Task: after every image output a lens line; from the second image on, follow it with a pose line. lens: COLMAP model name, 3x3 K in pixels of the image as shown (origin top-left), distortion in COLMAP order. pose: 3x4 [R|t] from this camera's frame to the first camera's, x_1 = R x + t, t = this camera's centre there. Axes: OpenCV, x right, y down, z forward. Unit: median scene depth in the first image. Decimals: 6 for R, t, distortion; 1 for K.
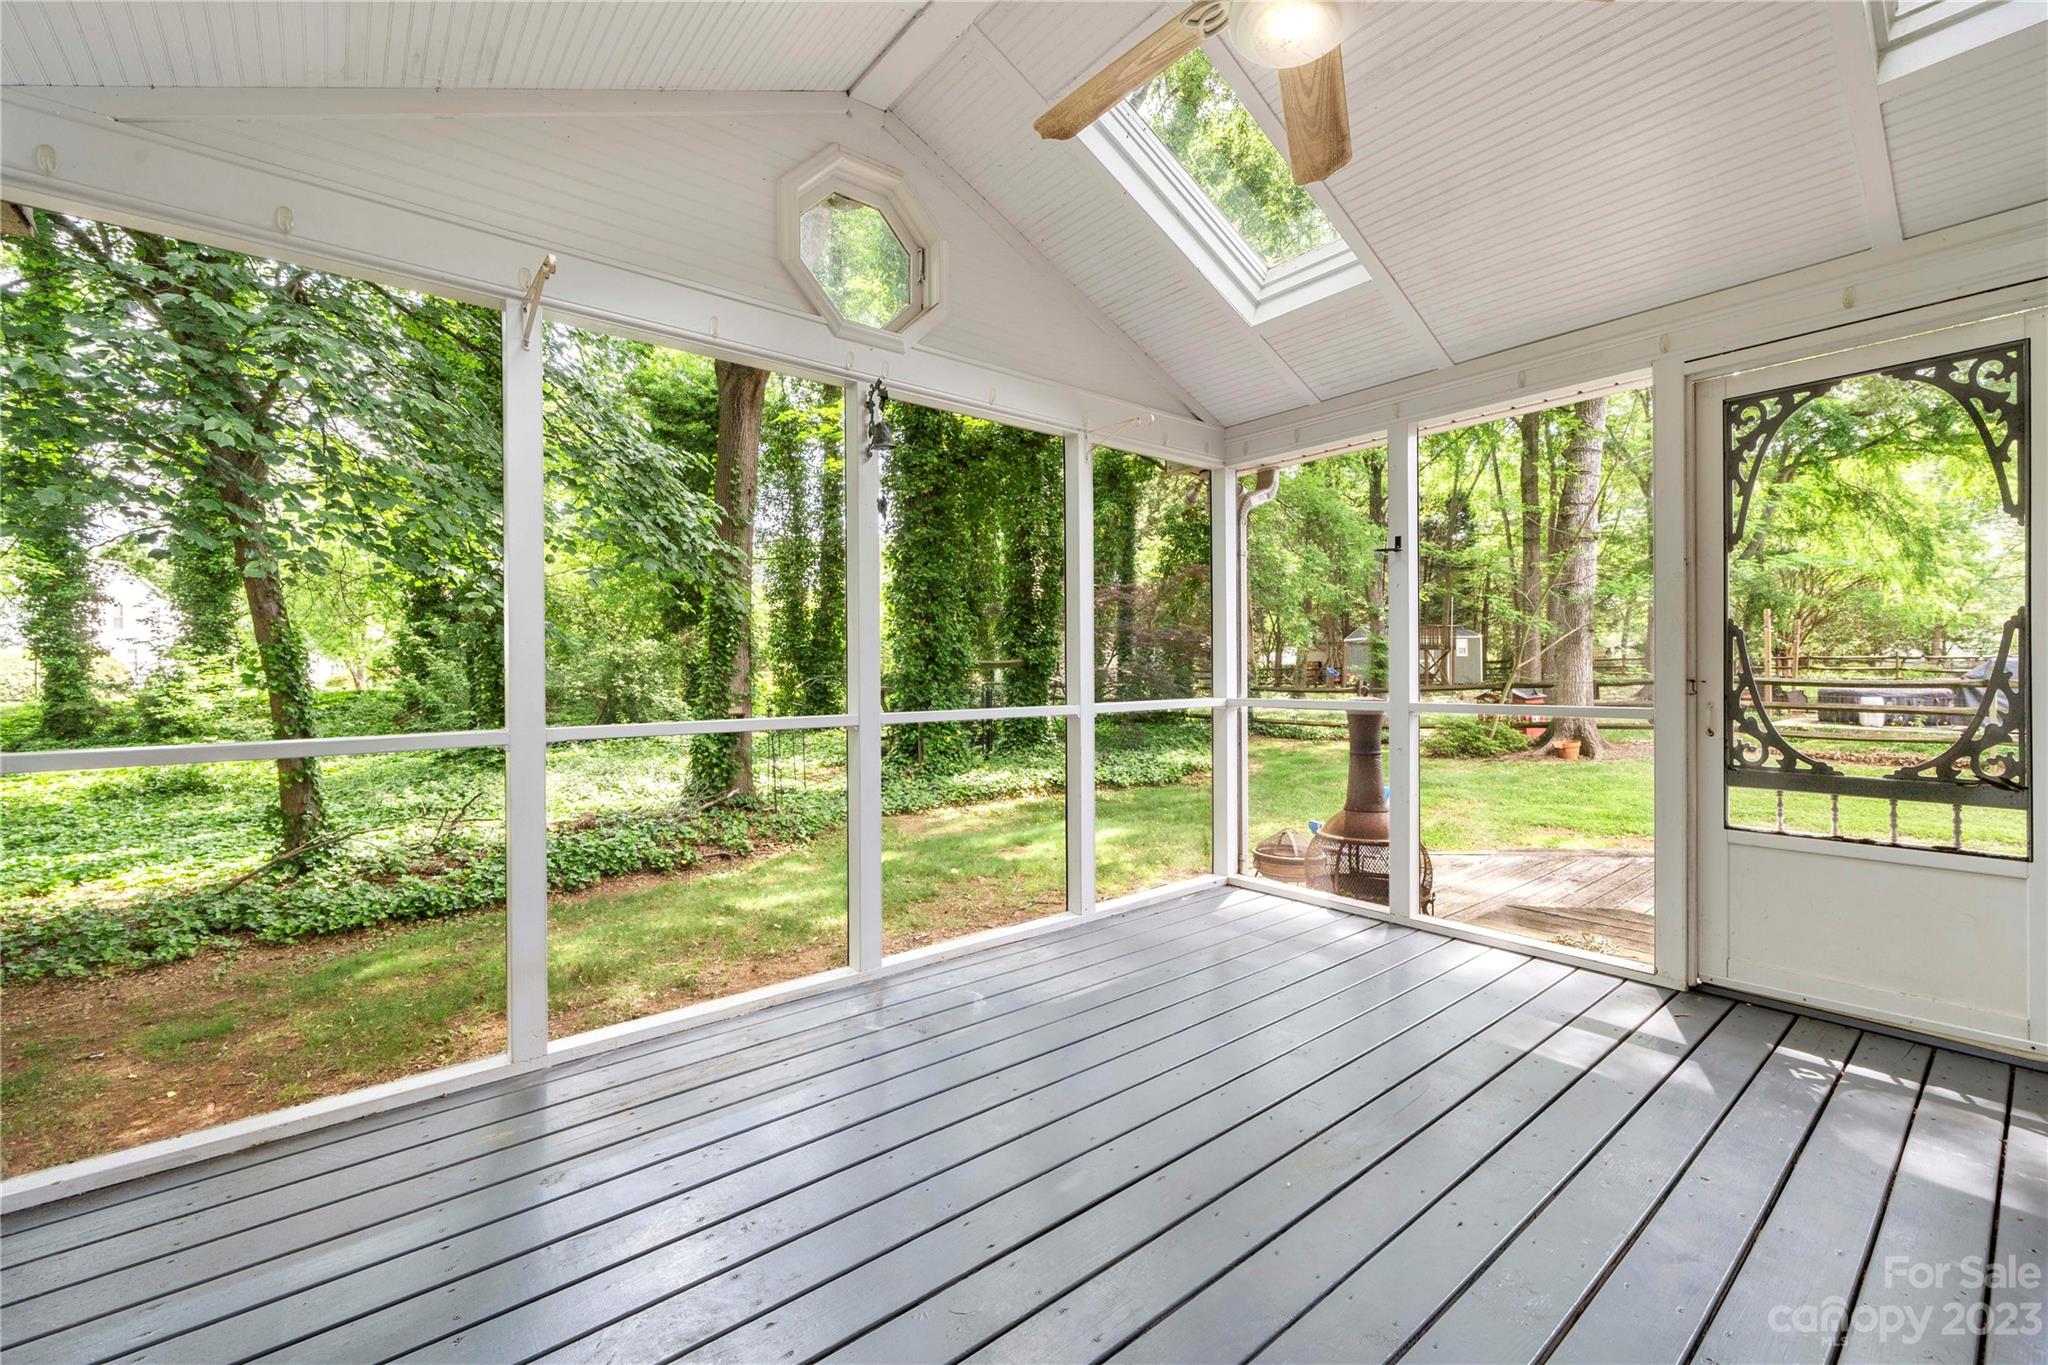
lens RADIAL K [[835.9, 0, 1024.0], [0, 835.9, 673.6], [0, 0, 1]] dist [-0.001306, -0.000010]
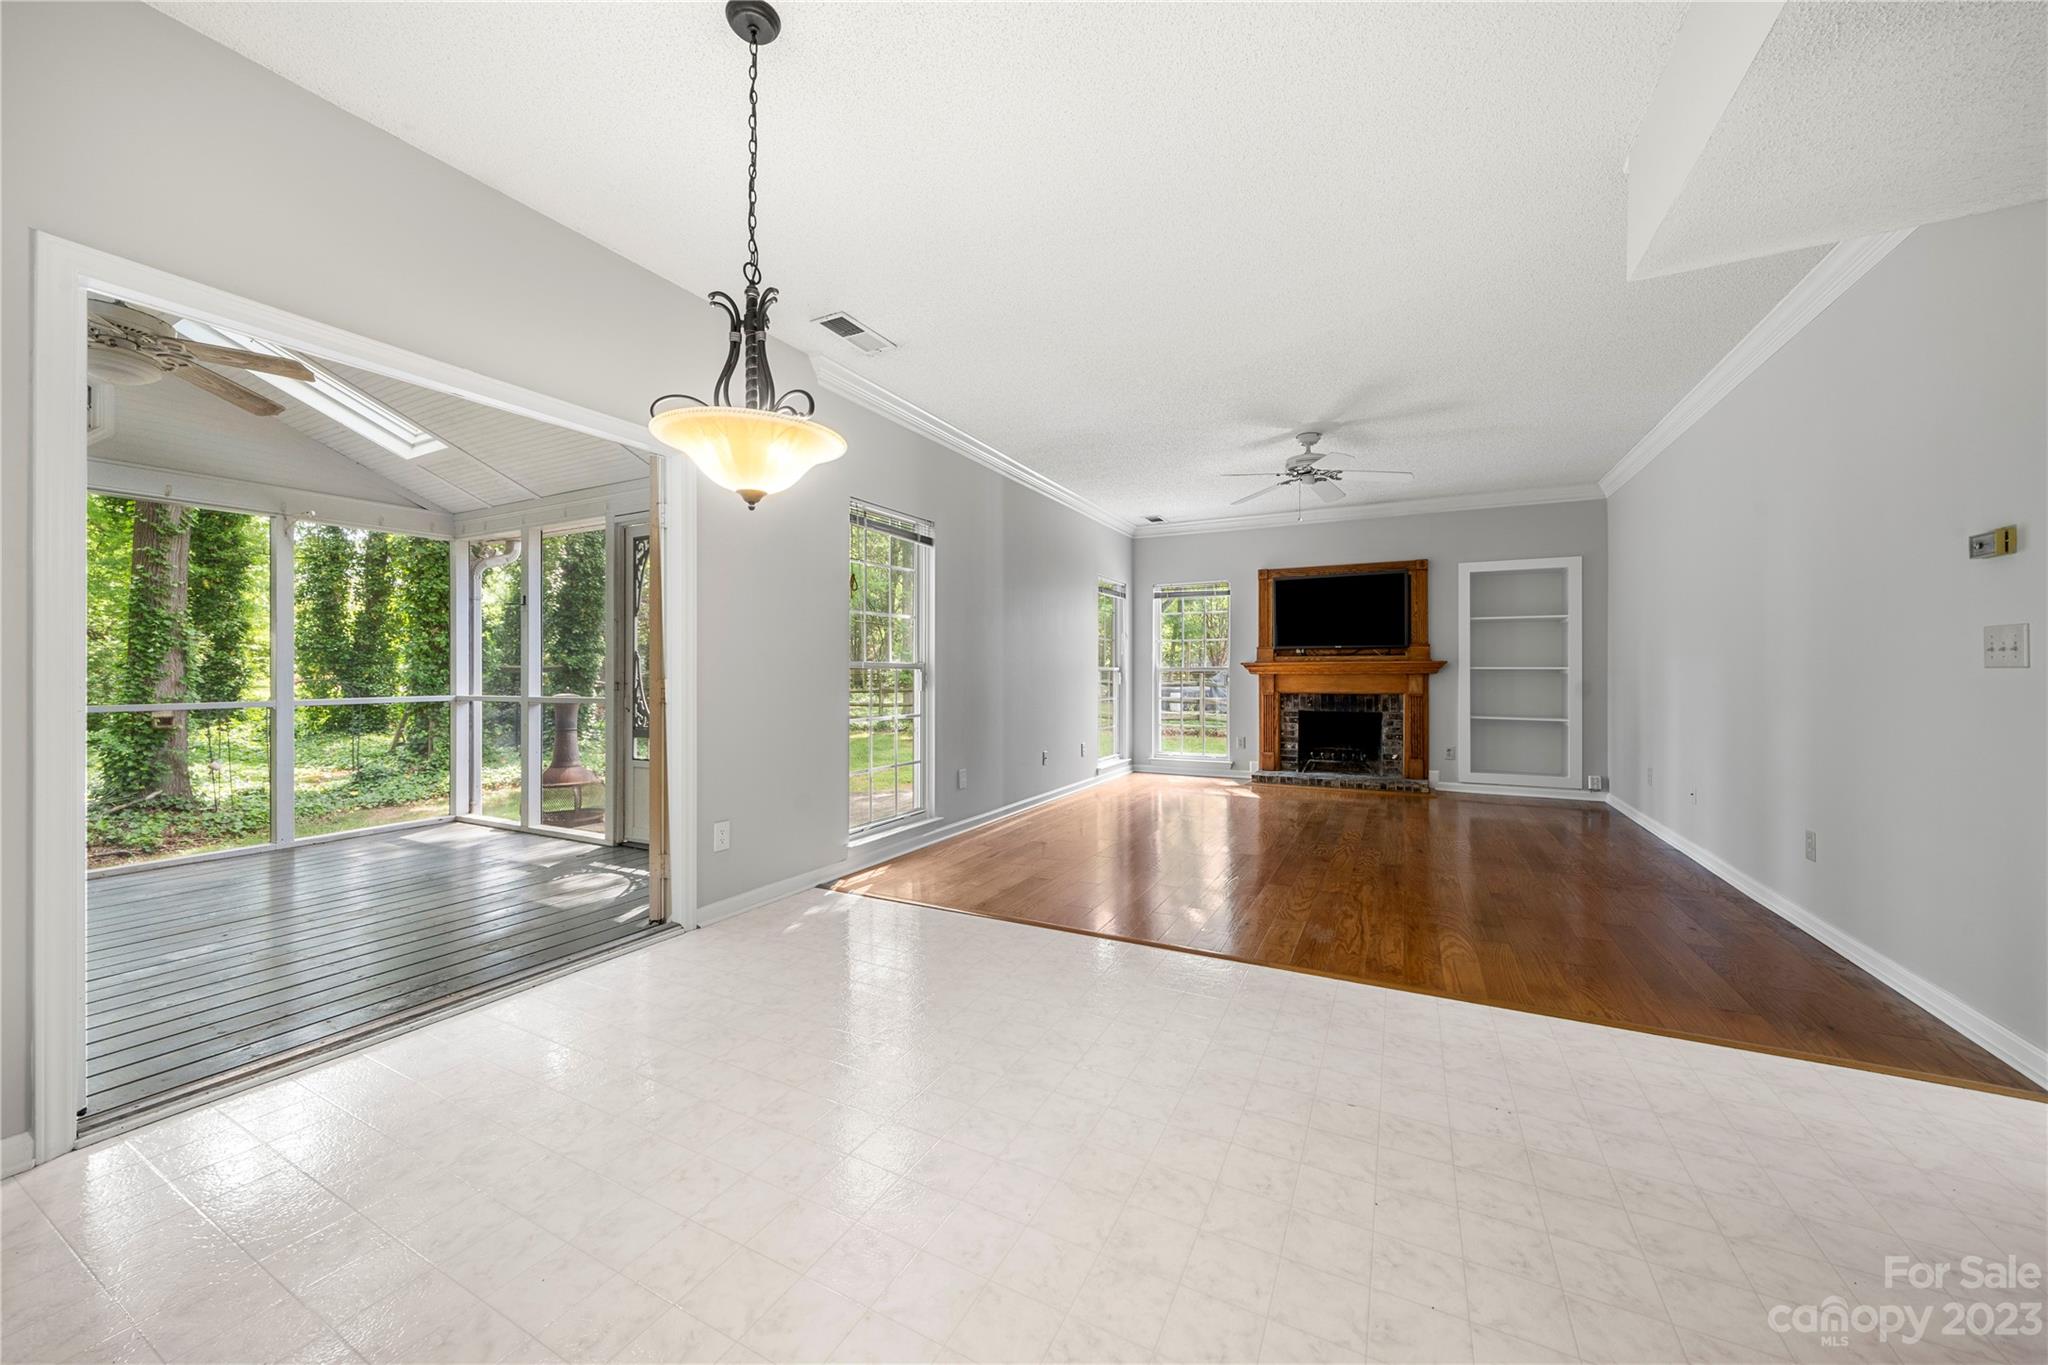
lens RADIAL K [[746.3, 0, 1010.7], [0, 746.3, 671.1], [0, 0, 1]] dist [0.000270, -0.000287]
pose [[0.920796, 0.003913, 0.390025, 0.255993], [-0.000911, 0.999969, -0.007881, -0.001788], [-0.390044, 0.006902, 0.920770, -0.244954]]
